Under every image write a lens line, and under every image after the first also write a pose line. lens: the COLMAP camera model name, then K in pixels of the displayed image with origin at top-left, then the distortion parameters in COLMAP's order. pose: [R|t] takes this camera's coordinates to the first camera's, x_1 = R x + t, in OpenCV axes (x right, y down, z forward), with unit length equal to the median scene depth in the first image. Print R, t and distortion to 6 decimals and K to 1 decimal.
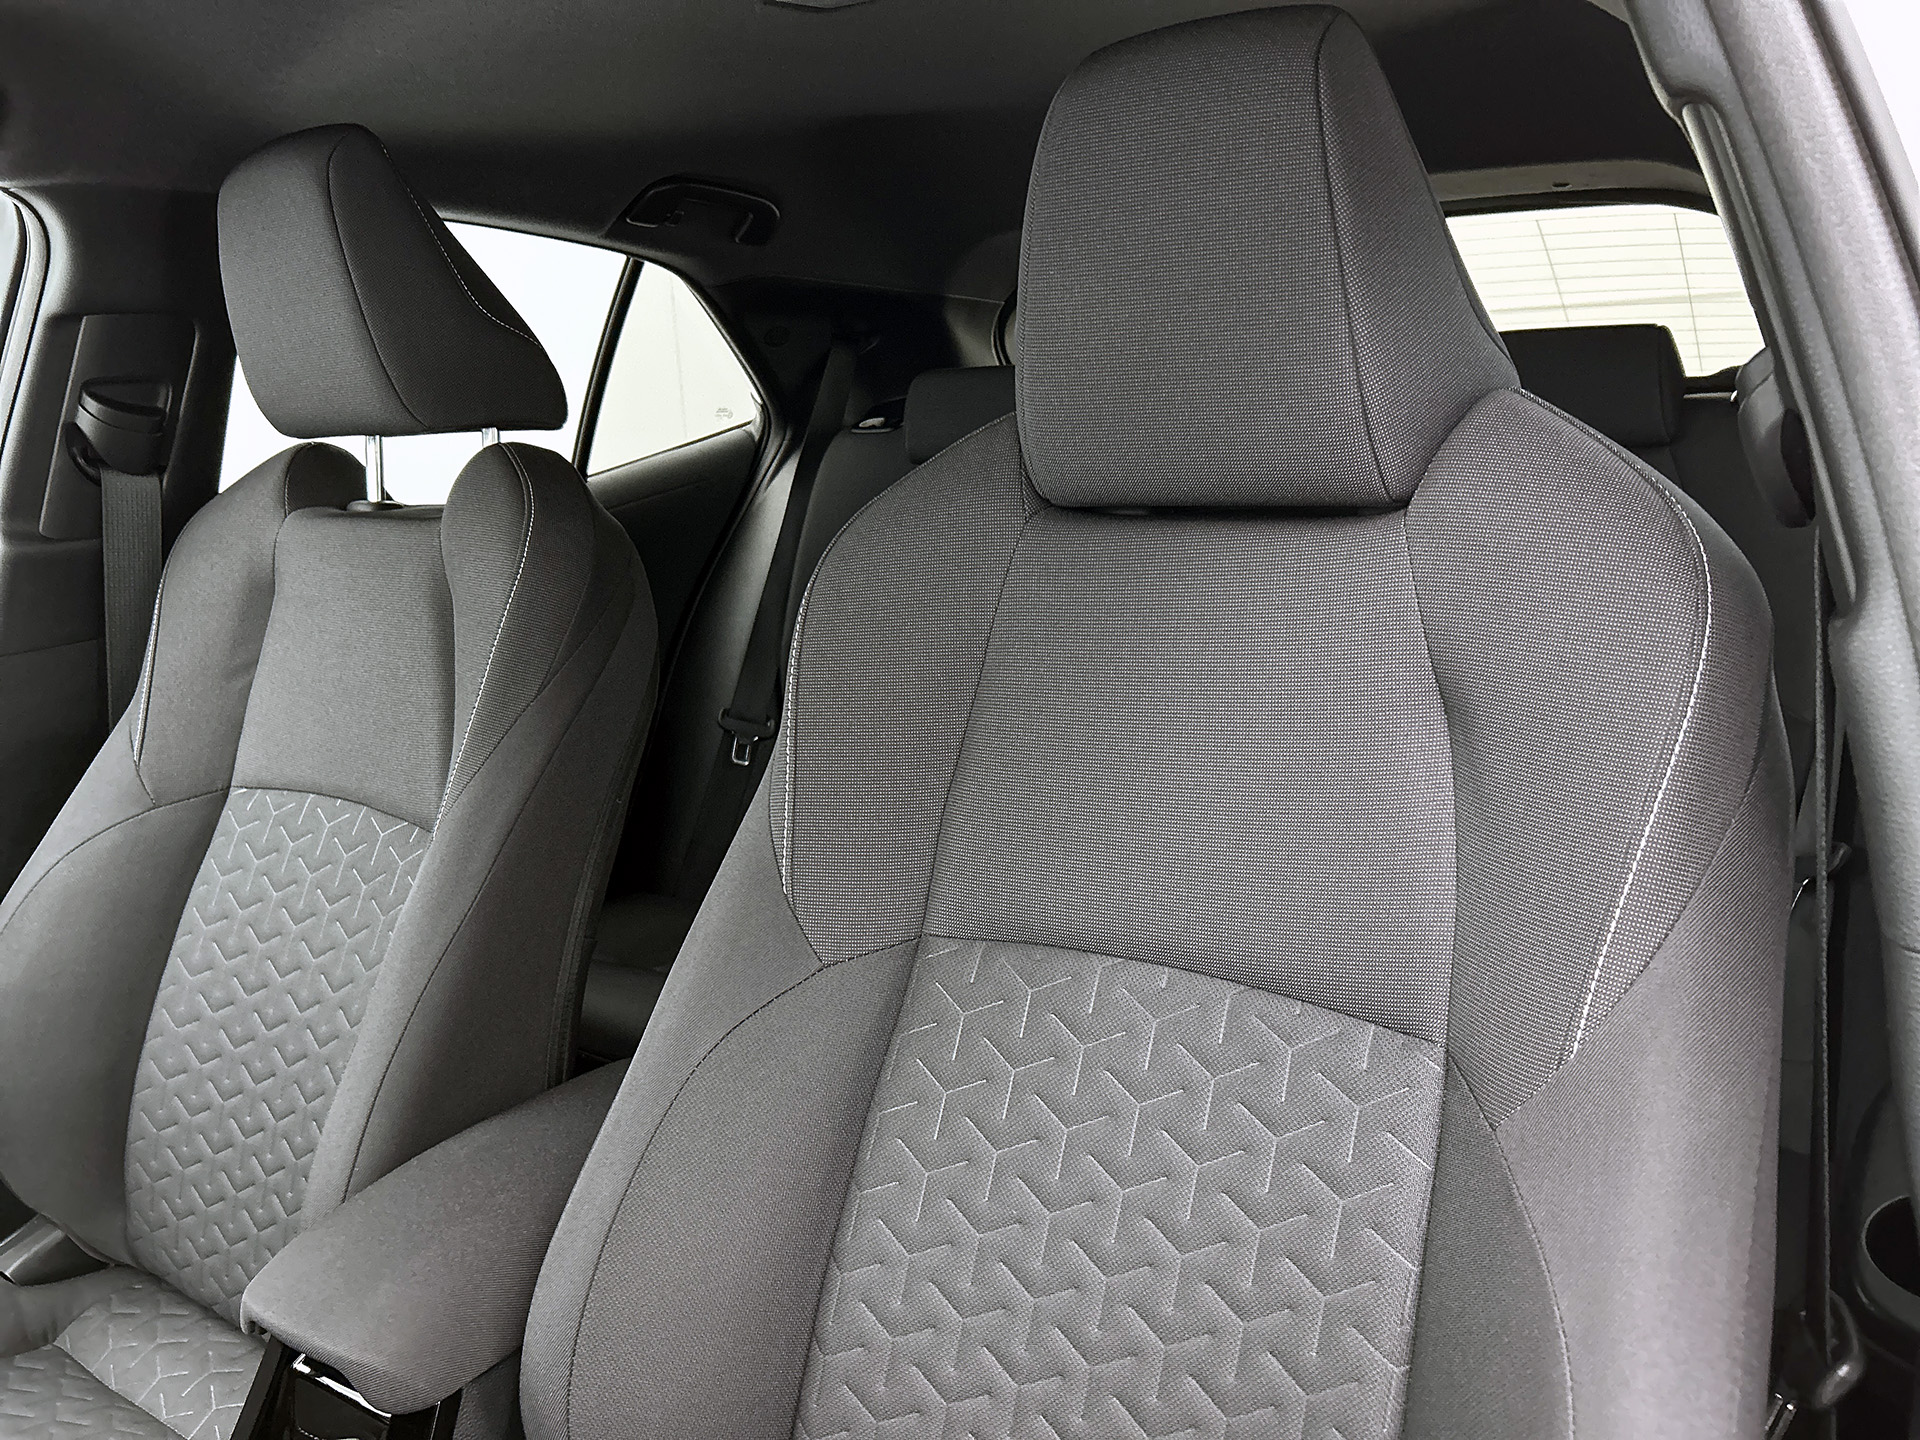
lens RADIAL K [[1424.8, 0, 958.3], [0, 1424.8, 682.0], [0, 0, 1]] dist [-0.002200, -0.004393]
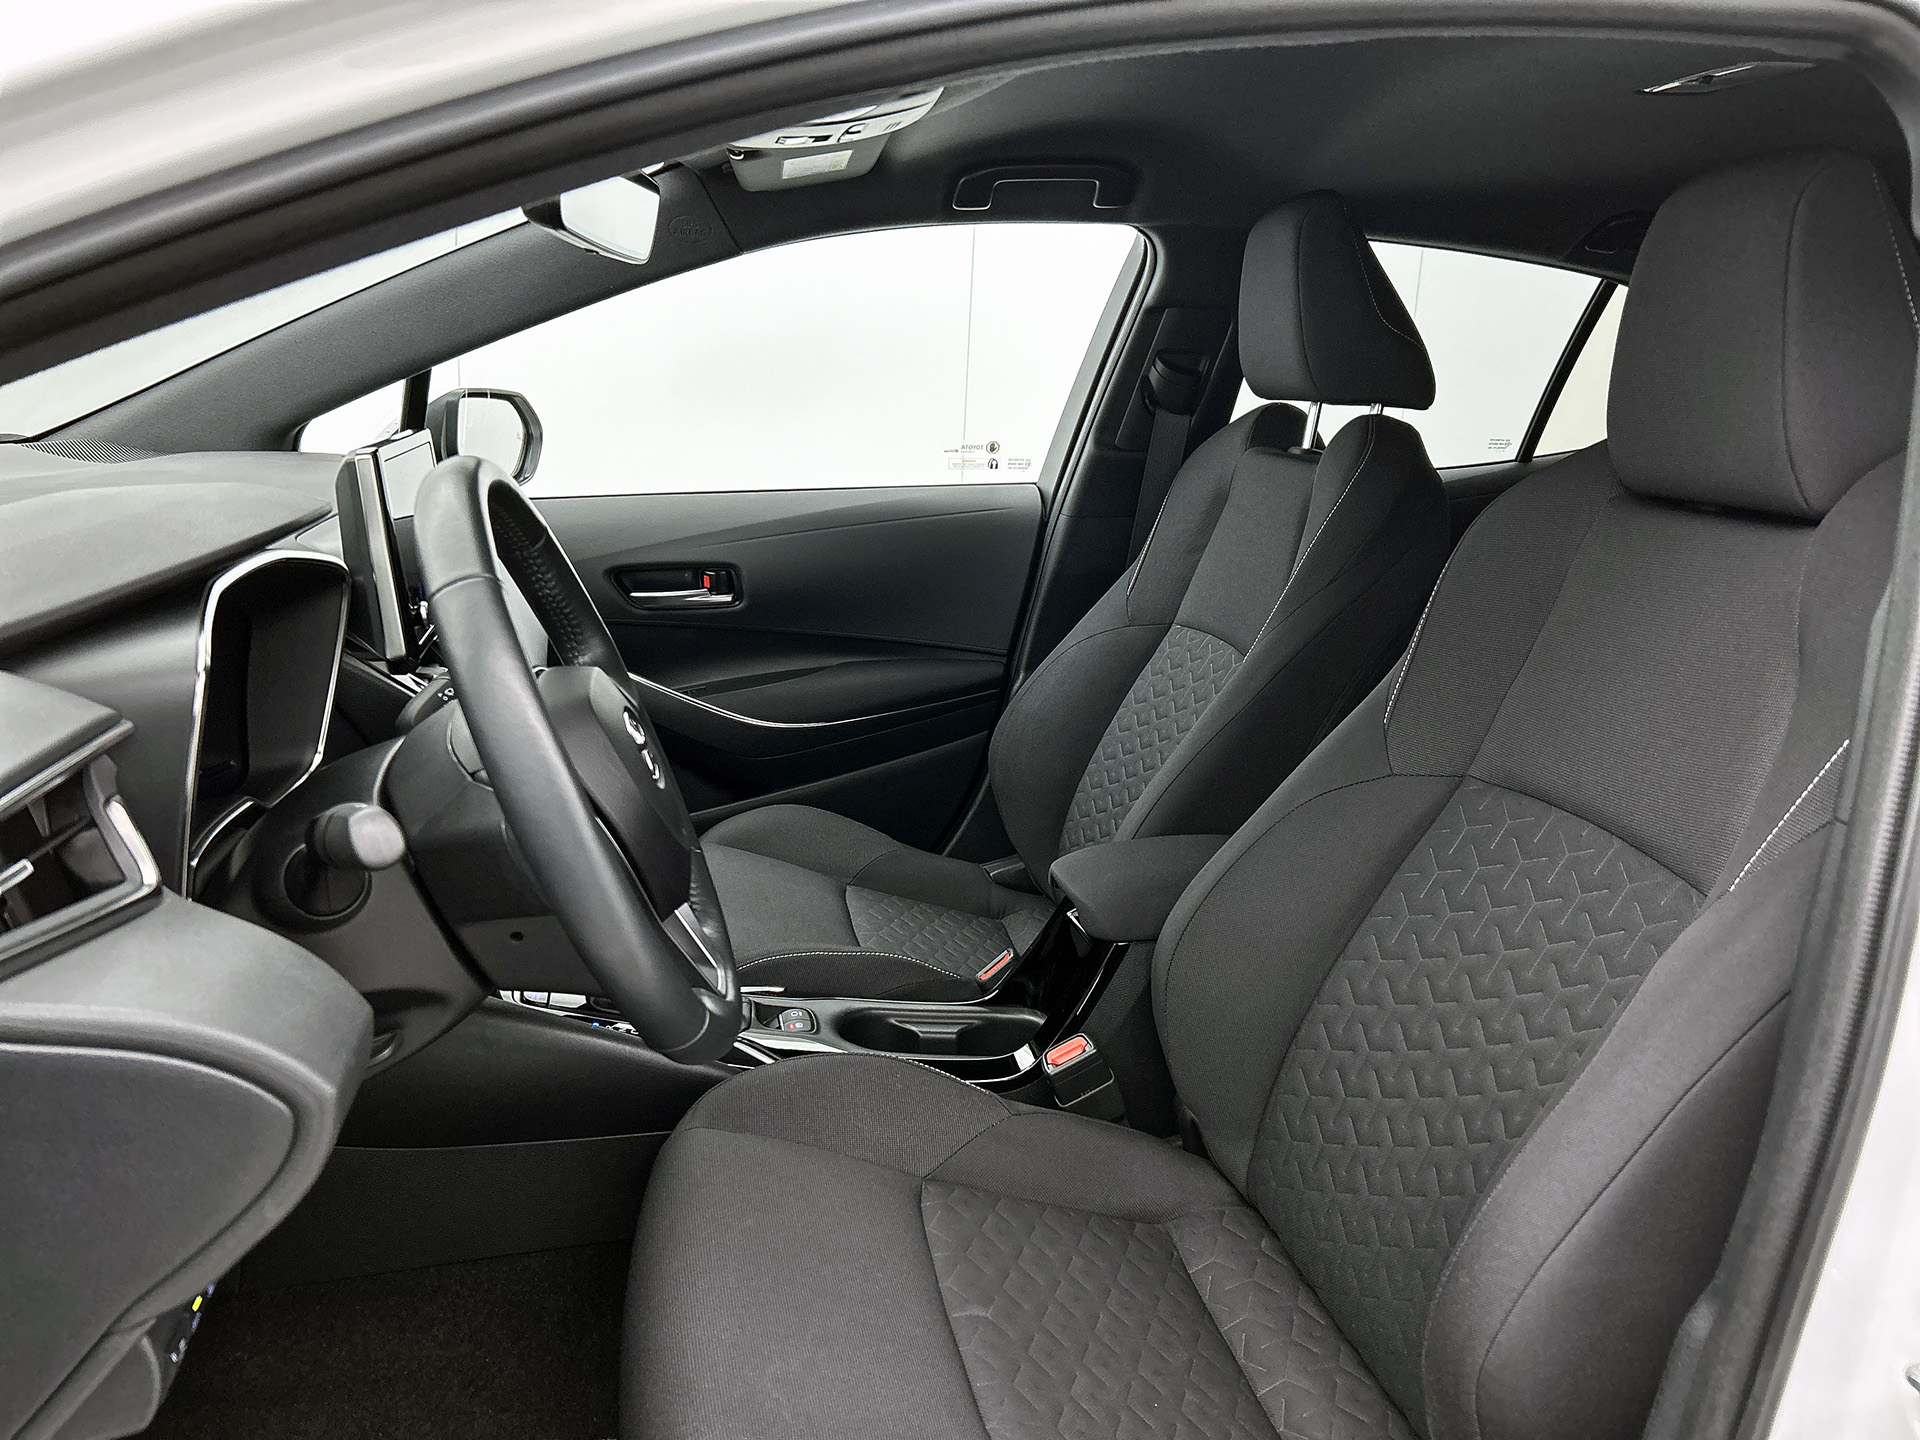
lens RADIAL K [[1424.8, 0, 958.3], [0, 1424.8, 682.0], [0, 0, 1]] dist [-0.002200, -0.004393]
pose [[0.710206, 0.221649, -0.668190, 0.358004], [-0.211164, 0.972510, 0.098154, 0.034352], [0.671578, 0.071388, 0.737487, -0.271448]]
